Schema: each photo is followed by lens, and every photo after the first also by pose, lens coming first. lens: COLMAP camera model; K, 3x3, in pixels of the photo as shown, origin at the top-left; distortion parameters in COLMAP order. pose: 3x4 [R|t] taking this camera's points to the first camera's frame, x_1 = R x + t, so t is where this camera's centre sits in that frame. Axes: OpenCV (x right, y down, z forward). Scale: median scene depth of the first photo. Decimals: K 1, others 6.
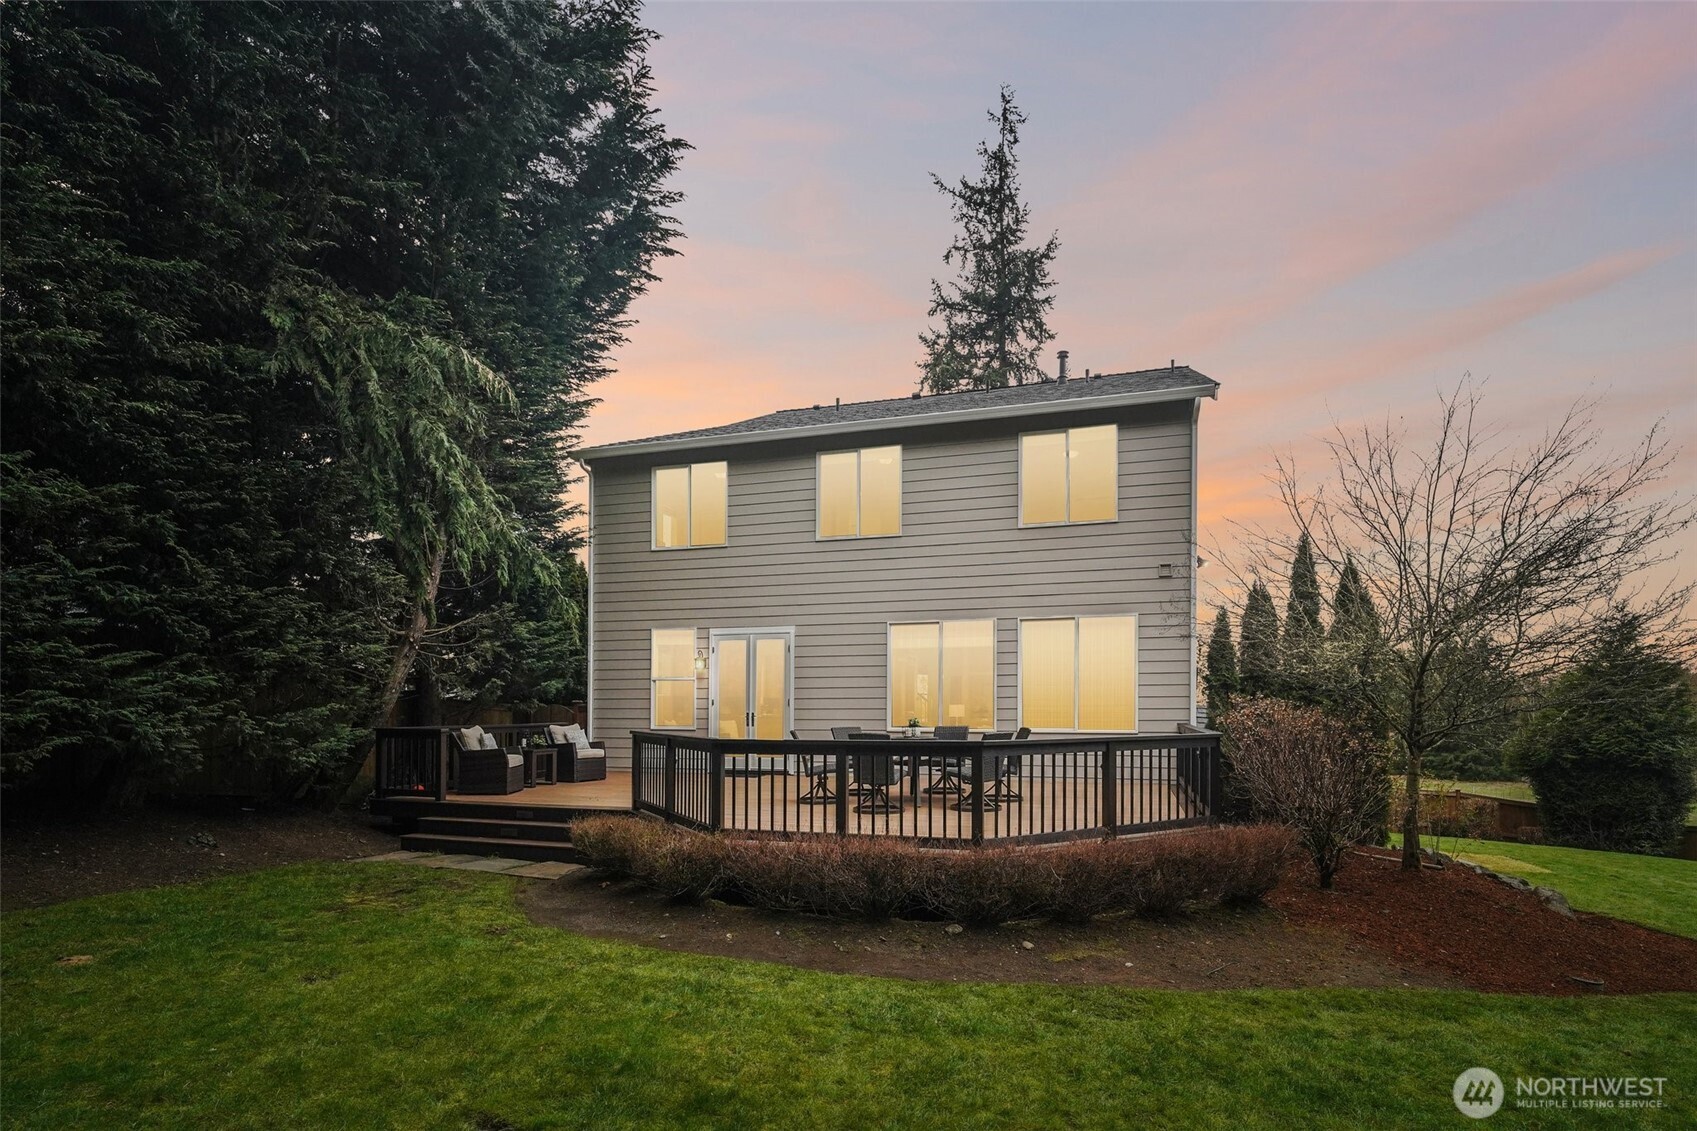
lens RADIAL K [[801.6, 0, 840.7], [0, 801.6, 674.7], [0, 0, 1]] dist [0.003825, 0.000116]
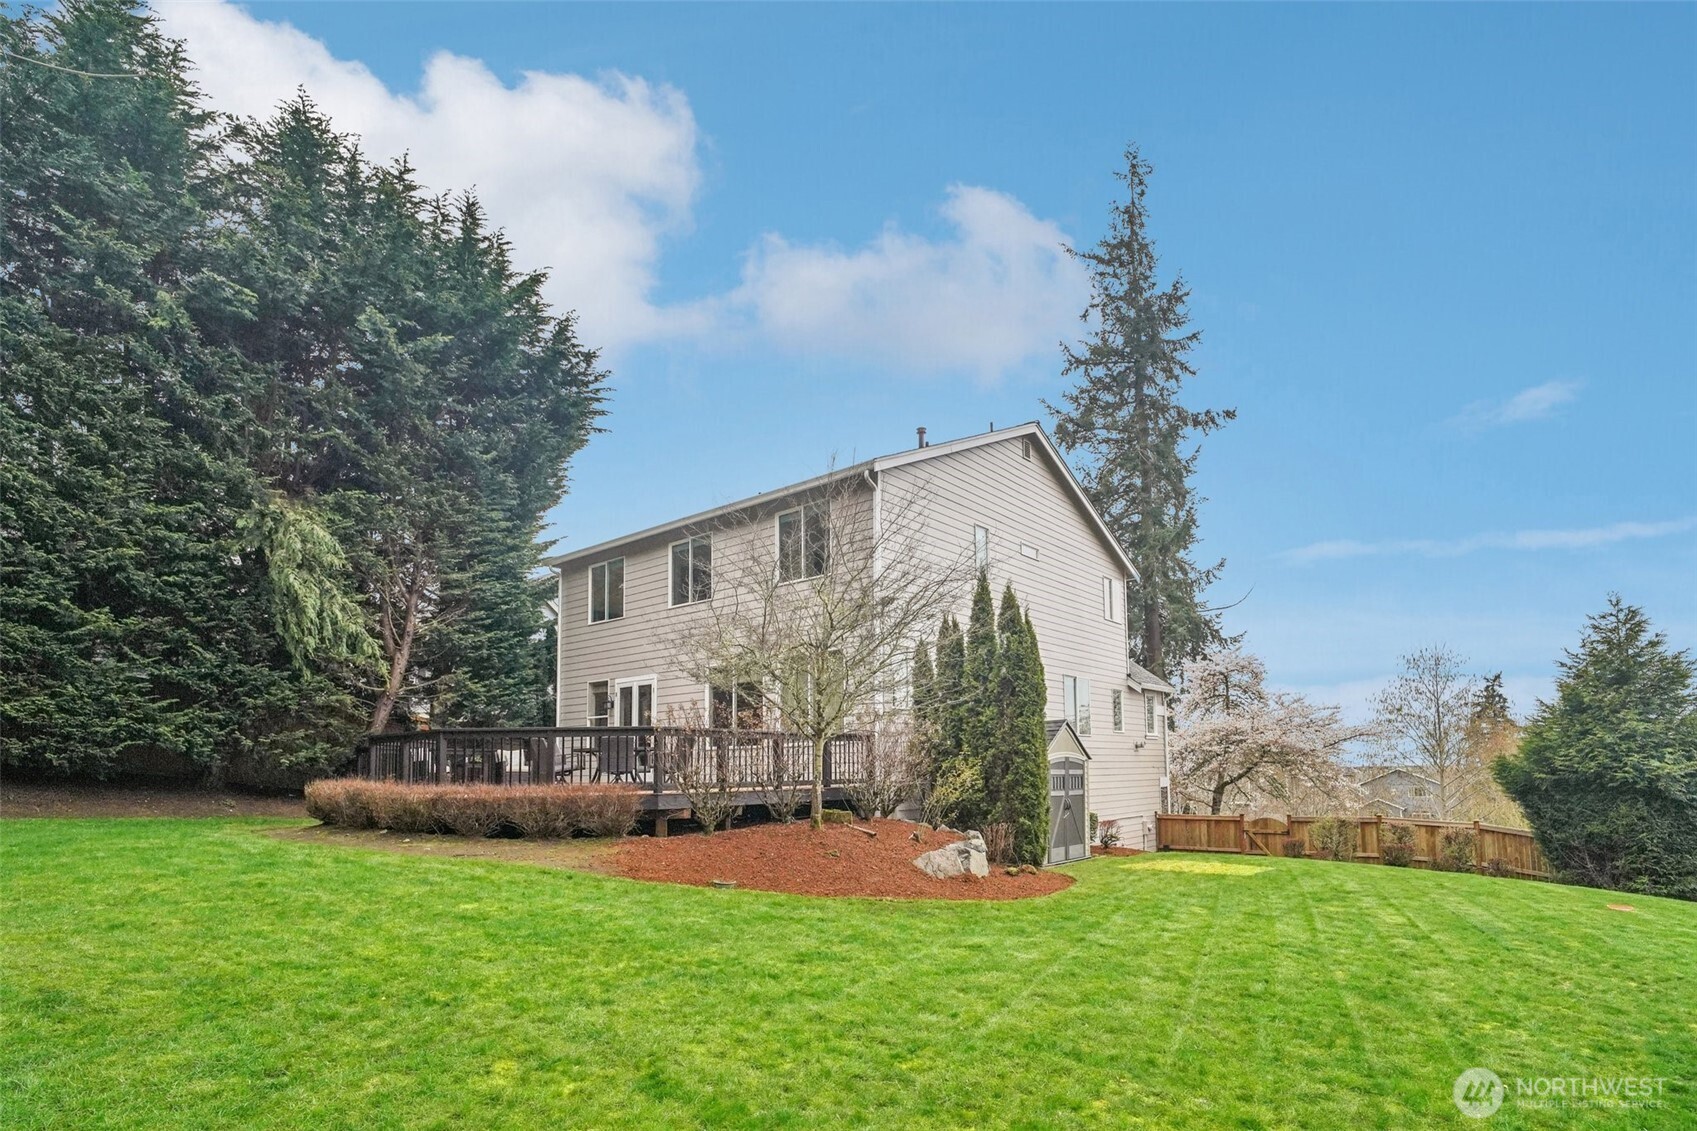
lens RADIAL K [[796.2, 0, 854.2], [0, 796.2, 684.4], [0, 0, 1]] dist [-0.001005, 0.000179]
pose [[0.928295, -0.050918, -0.368342, 0.550344], [0.025840, 0.997019, -0.072702, 0.046760], [0.370946, 0.057971, 0.926843, -0.077766]]
